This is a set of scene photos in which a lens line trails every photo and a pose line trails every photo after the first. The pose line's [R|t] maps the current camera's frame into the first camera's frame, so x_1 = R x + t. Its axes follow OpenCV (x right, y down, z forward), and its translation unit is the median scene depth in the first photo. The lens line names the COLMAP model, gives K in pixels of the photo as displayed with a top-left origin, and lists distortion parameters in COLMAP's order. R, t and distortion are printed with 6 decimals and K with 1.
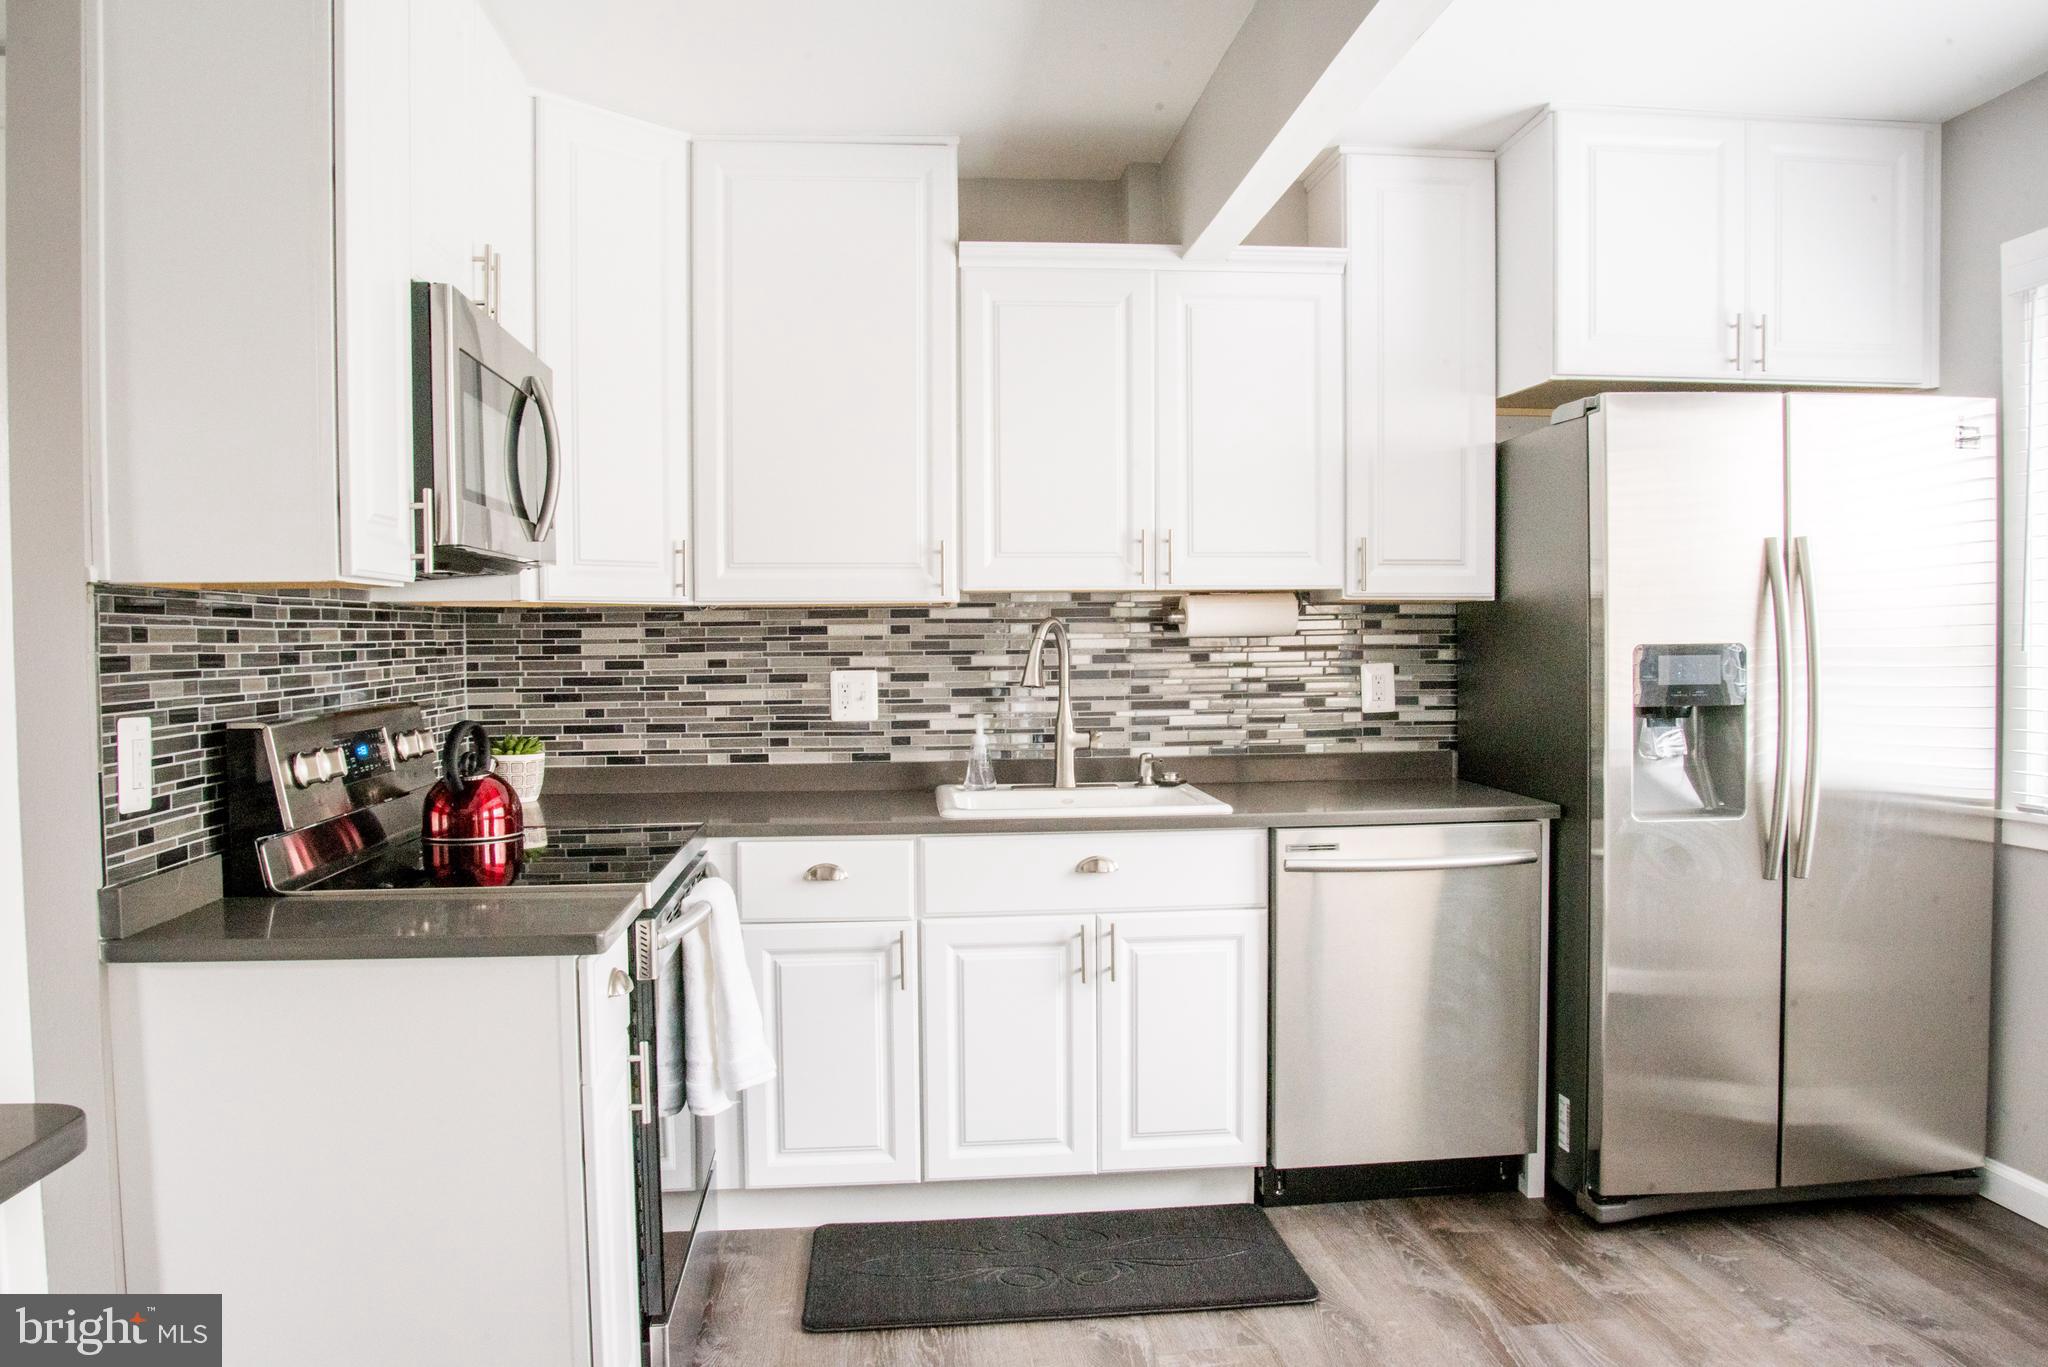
lens RADIAL K [[1484.3, 0, 1024.0], [0, 1484.3, 683.5], [0, 0, 1]] dist [-0.101557, 0.073439]
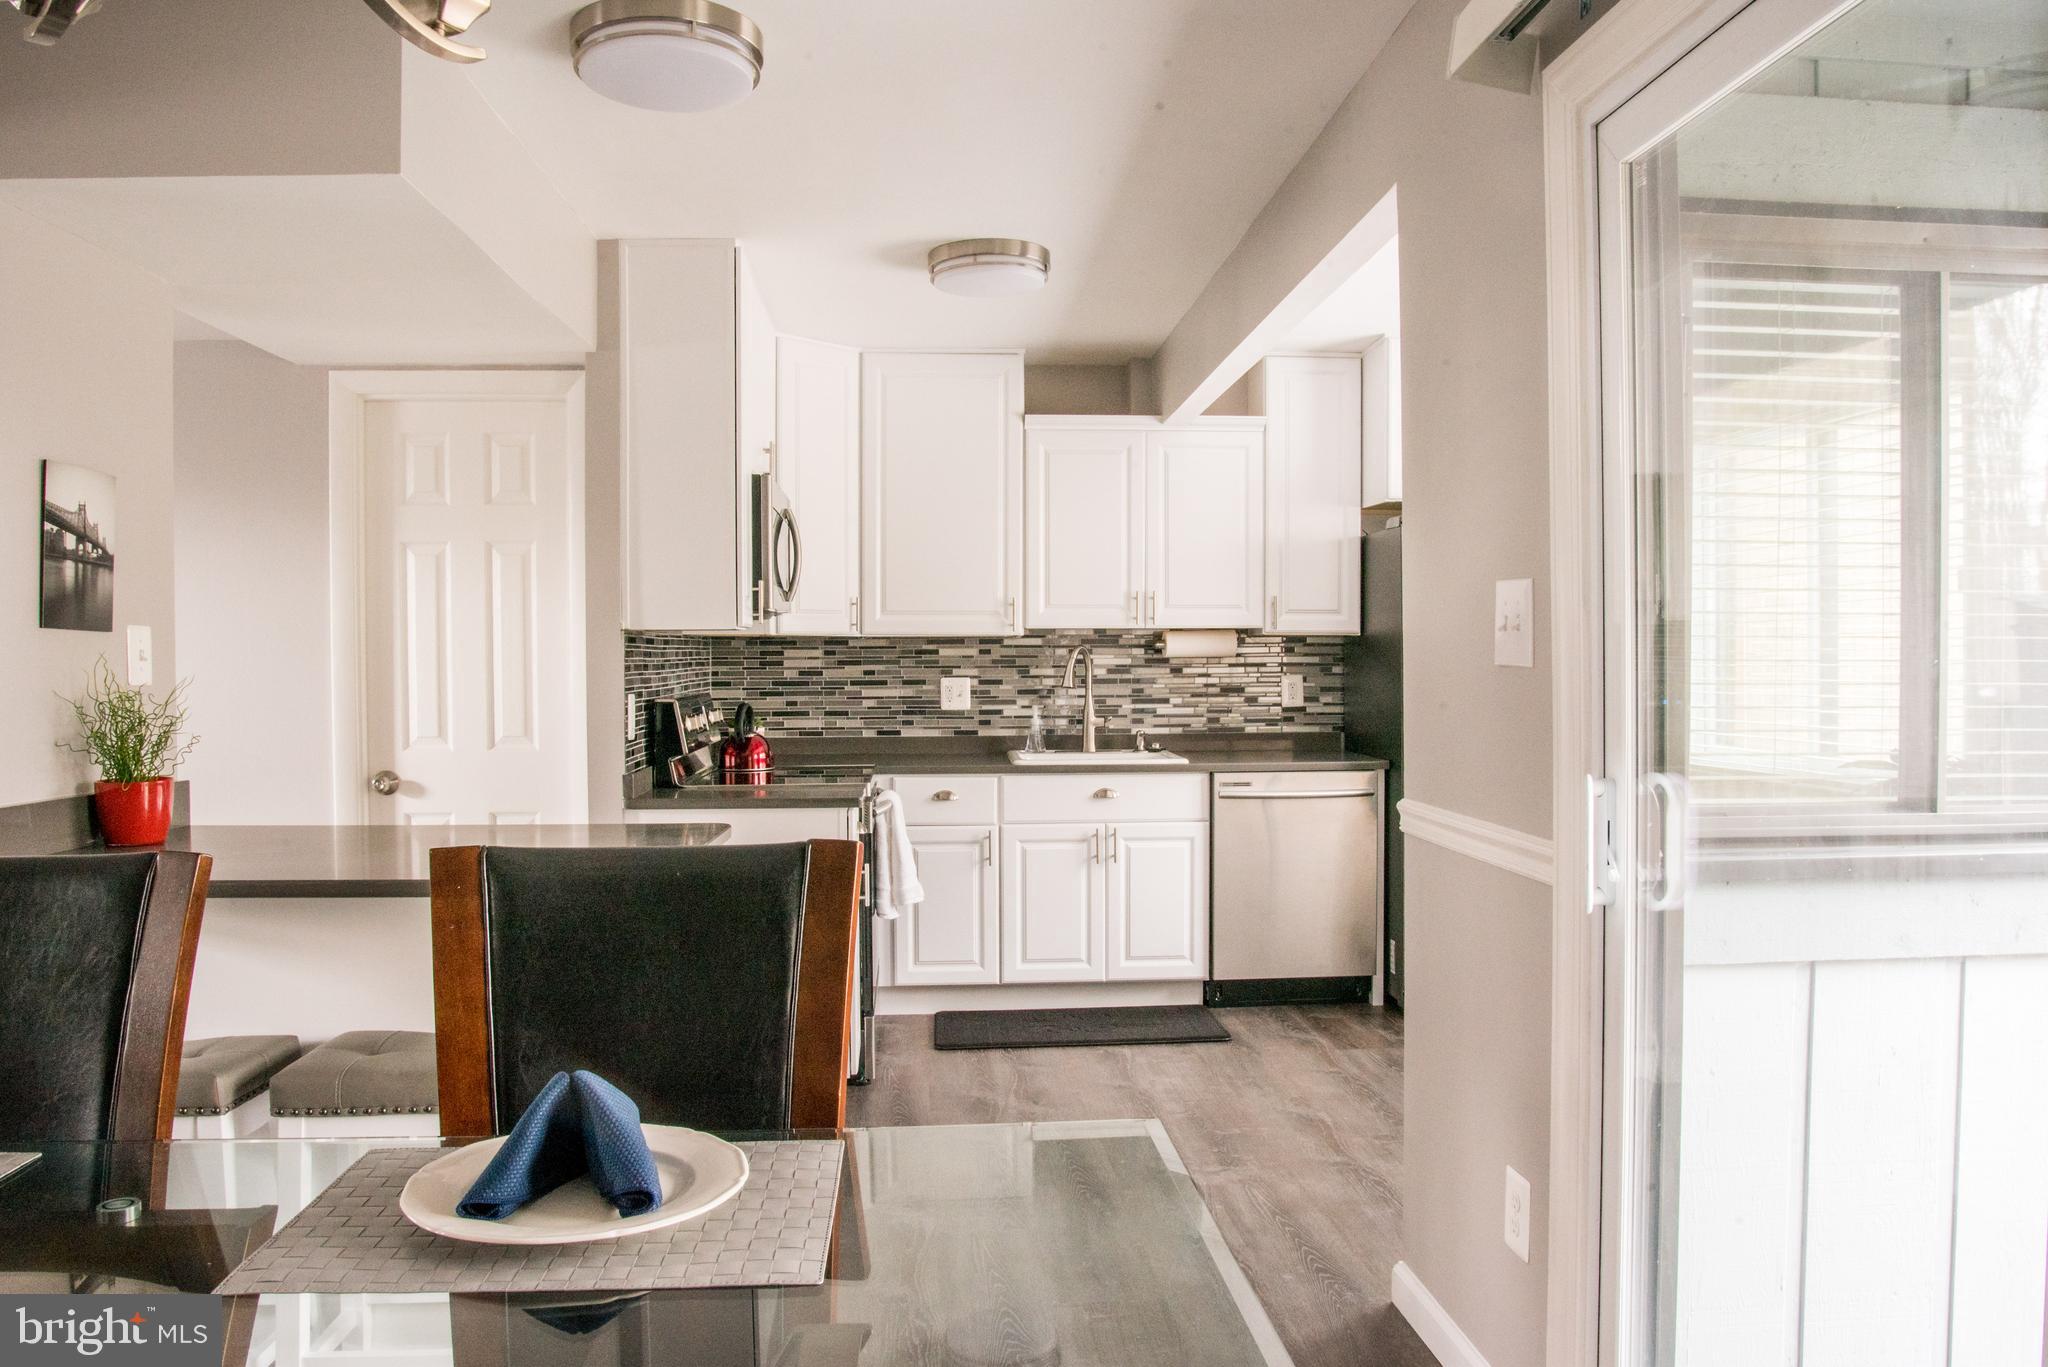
lens RADIAL K [[1439.7, 0, 1024.0], [0, 1439.7, 683.5], [0, 0, 1]] dist [-0.082312, -0.000827]
pose [[0.999603, 0.005523, -0.027641, 0.000575], [-0.005845, 0.999916, -0.011598, 0.014995], [0.027574, 0.011755, 0.999551, -0.535010]]
